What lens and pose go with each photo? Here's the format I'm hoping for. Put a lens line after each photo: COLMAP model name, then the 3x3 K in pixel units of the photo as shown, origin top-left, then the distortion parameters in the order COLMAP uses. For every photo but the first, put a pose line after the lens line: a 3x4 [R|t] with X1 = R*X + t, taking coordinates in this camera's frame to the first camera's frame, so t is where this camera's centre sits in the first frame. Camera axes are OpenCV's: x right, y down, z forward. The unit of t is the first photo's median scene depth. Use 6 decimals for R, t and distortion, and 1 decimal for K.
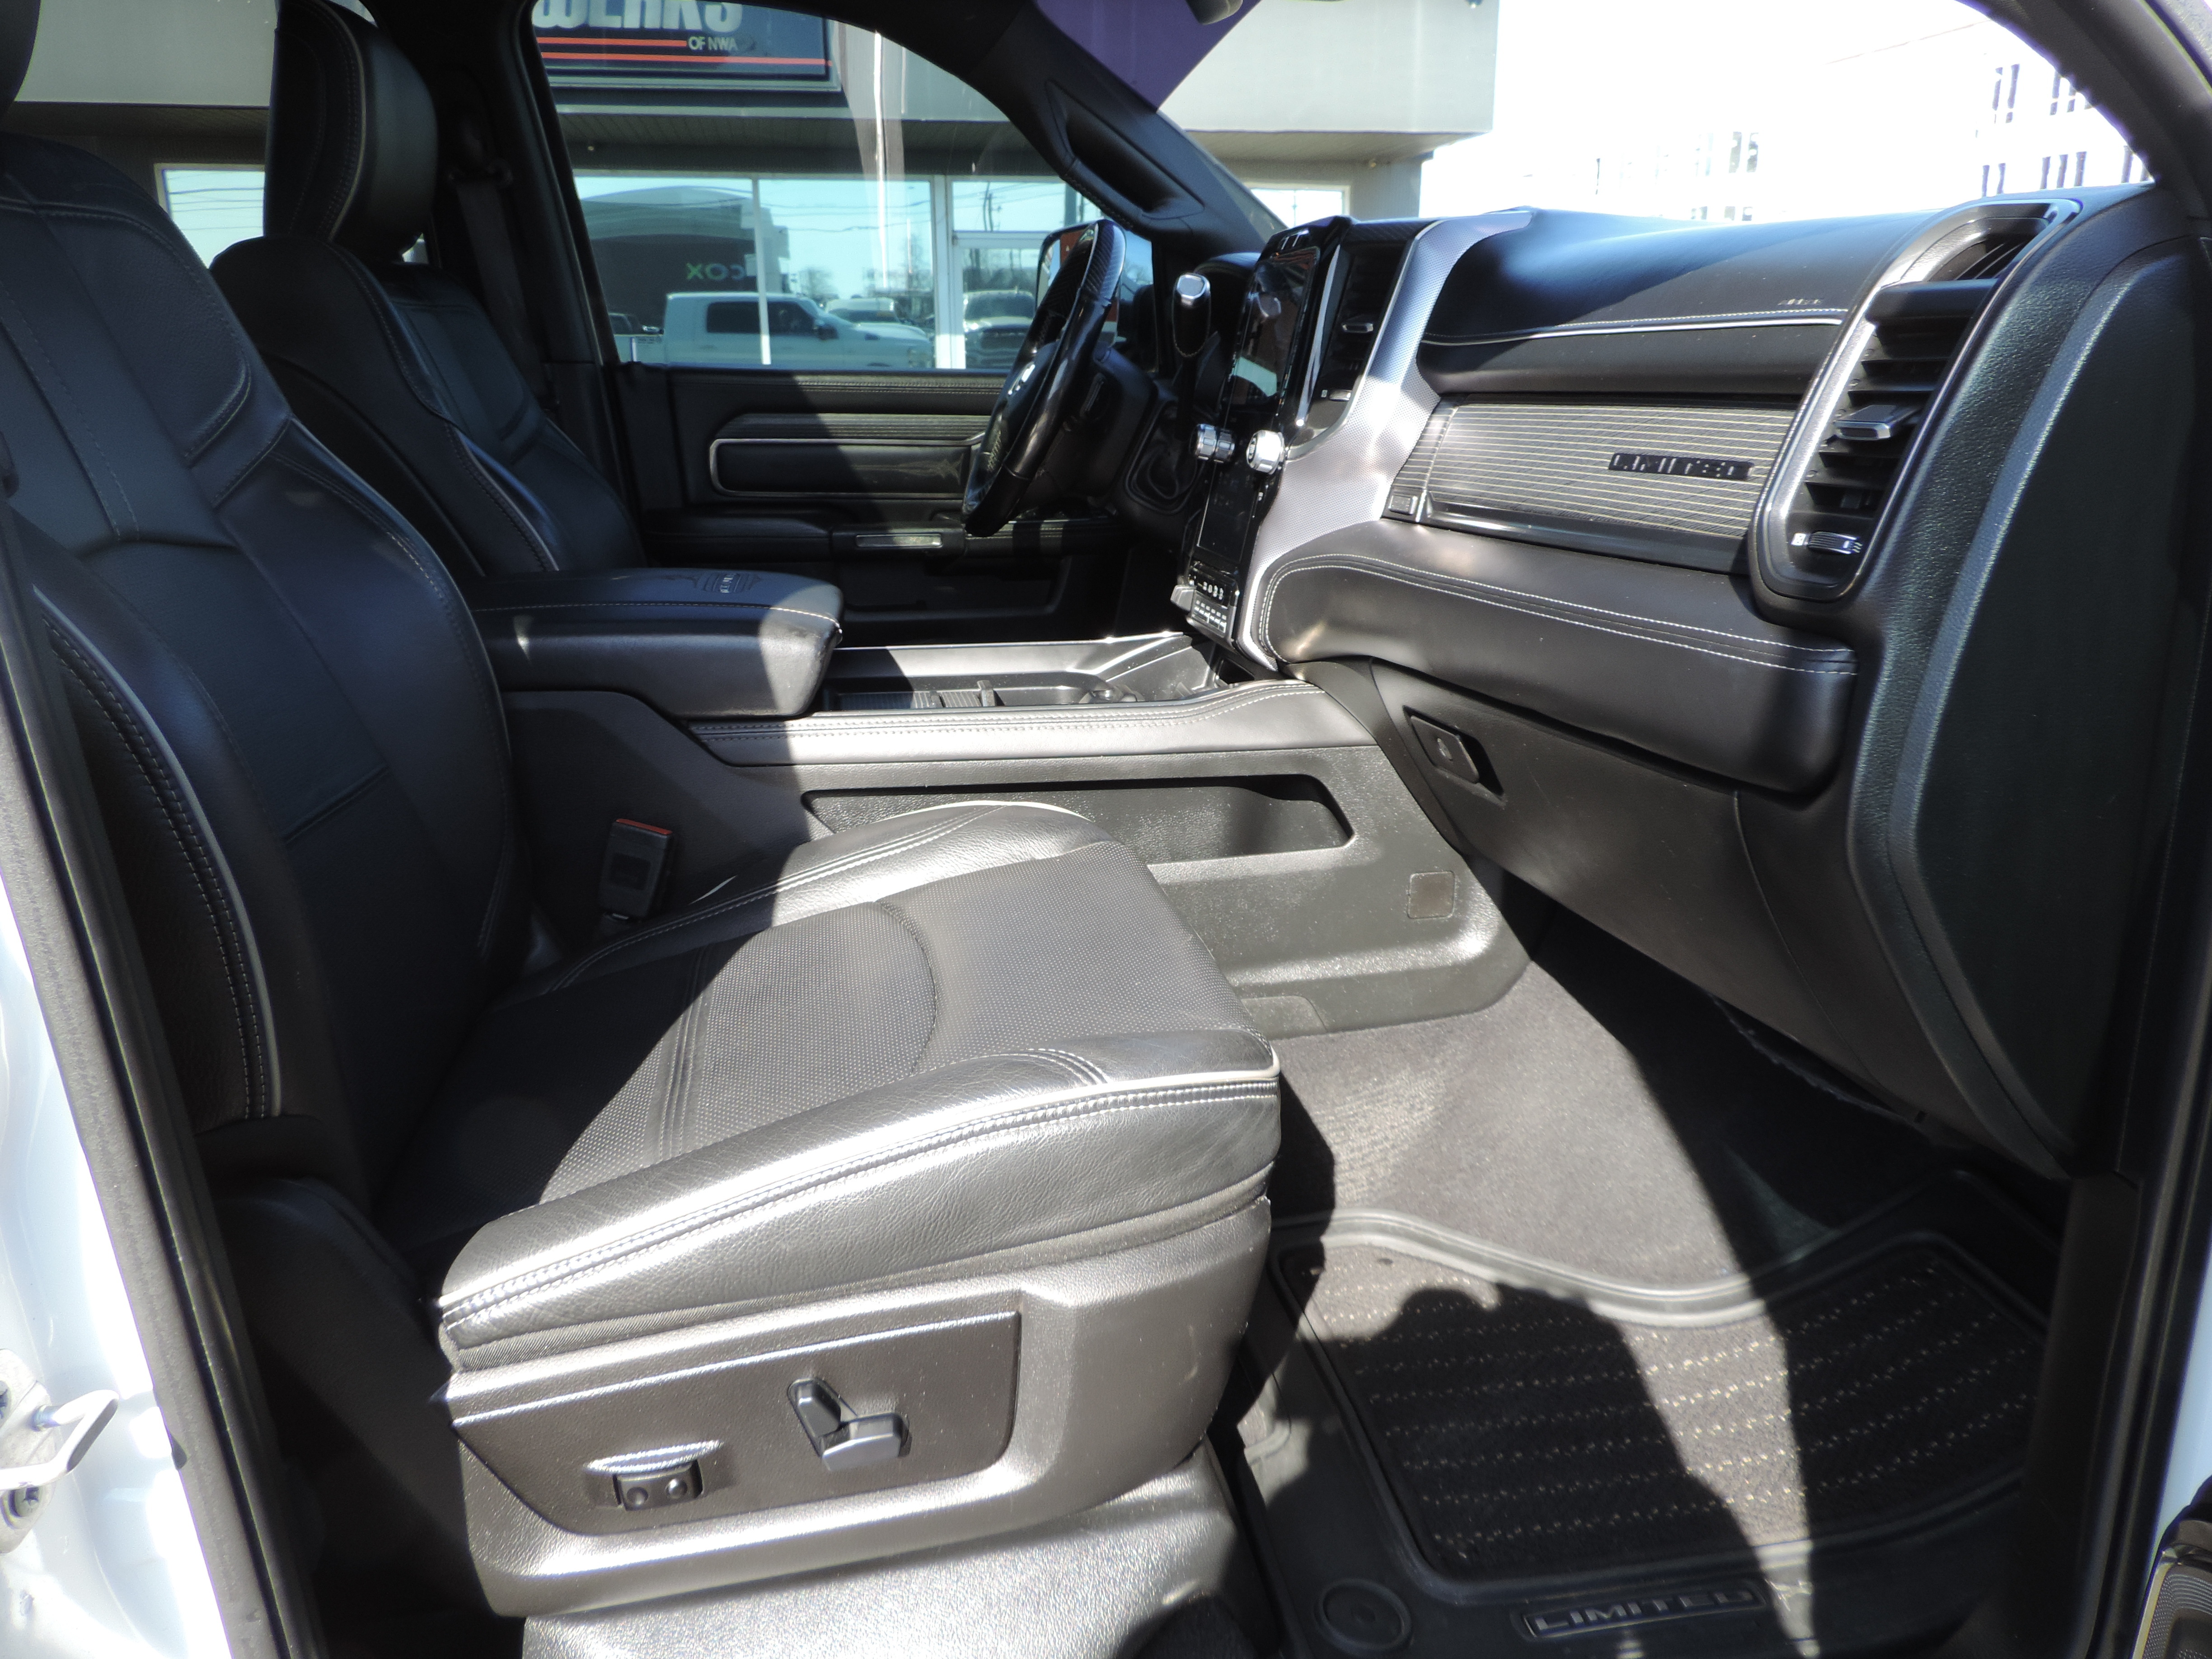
lens RADIAL K [[1569.8, 0, 1081.5], [0, 1569.8, 821.8], [0, 0, 1]] dist [-0.059633, -0.000399]
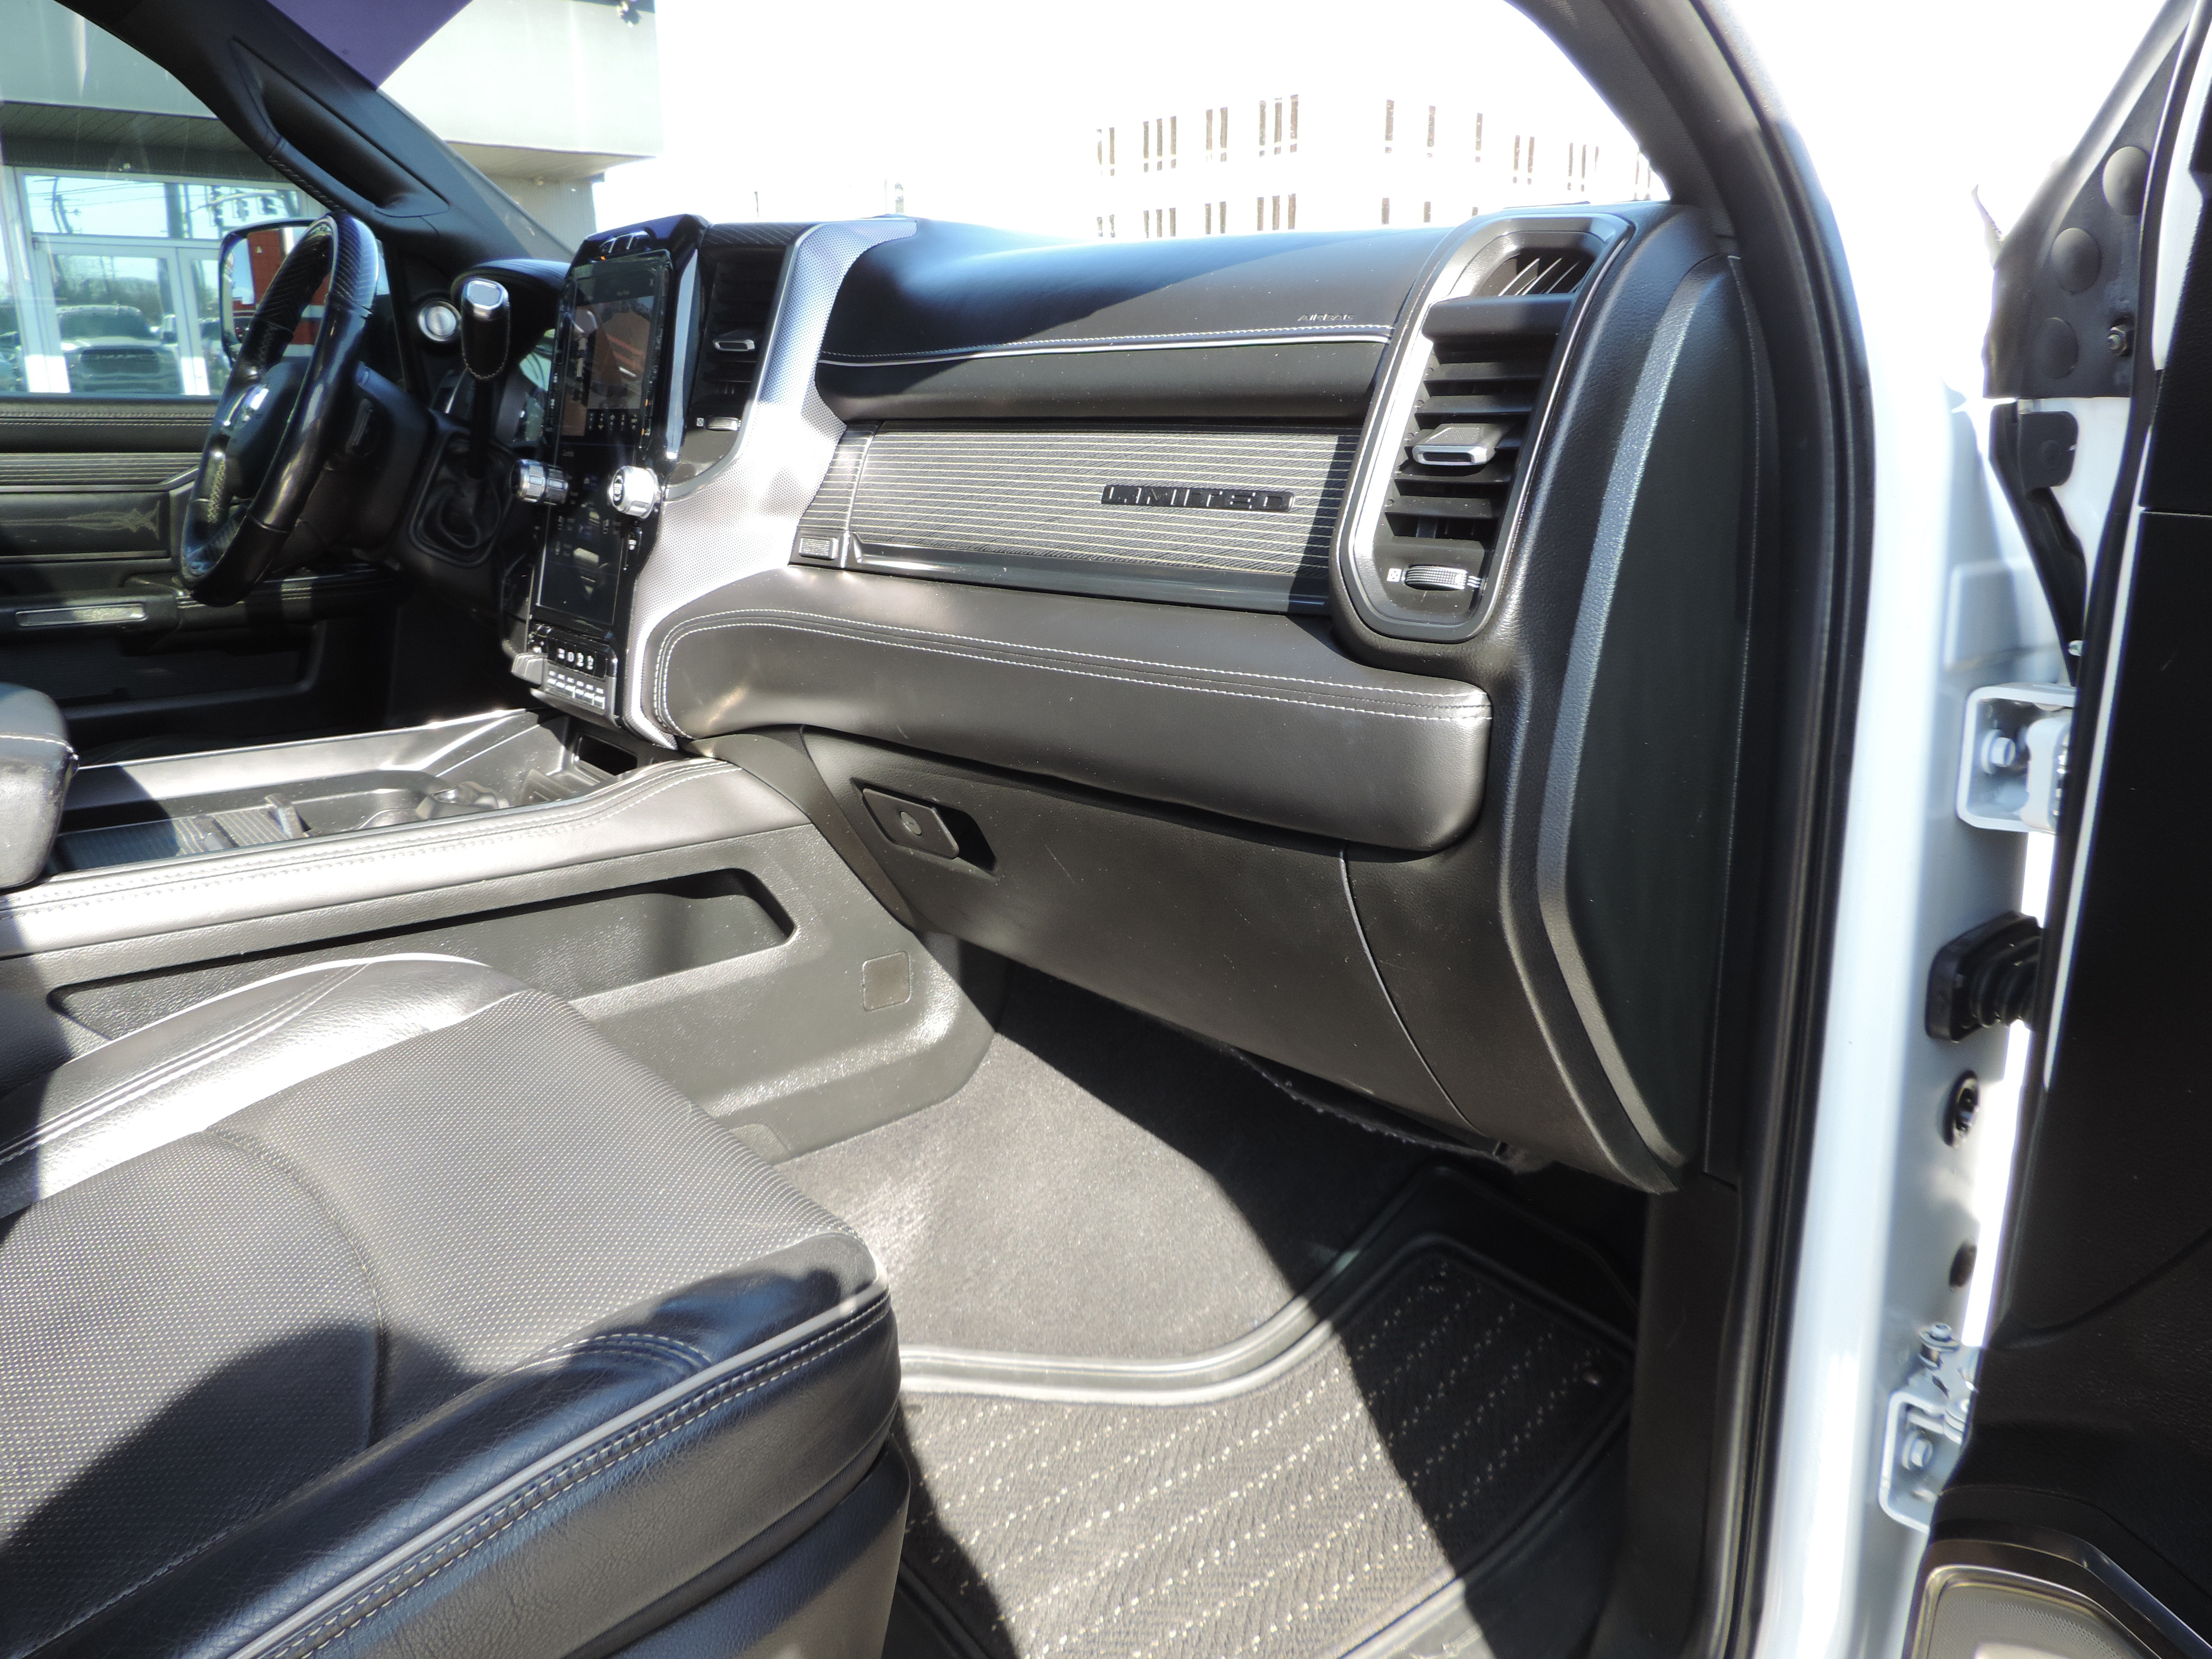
lens RADIAL K [[1556.6, 0, 1110.4], [0, 1556.6, 821.3], [0, 0, 1]] dist [-0.029447, 0.005741]
pose [[0.870161, -0.120037, 0.477924, -0.081623], [0.127982, 0.991647, 0.016047, -0.043074], [-0.475858, 0.047202, 0.878255, 0.160526]]
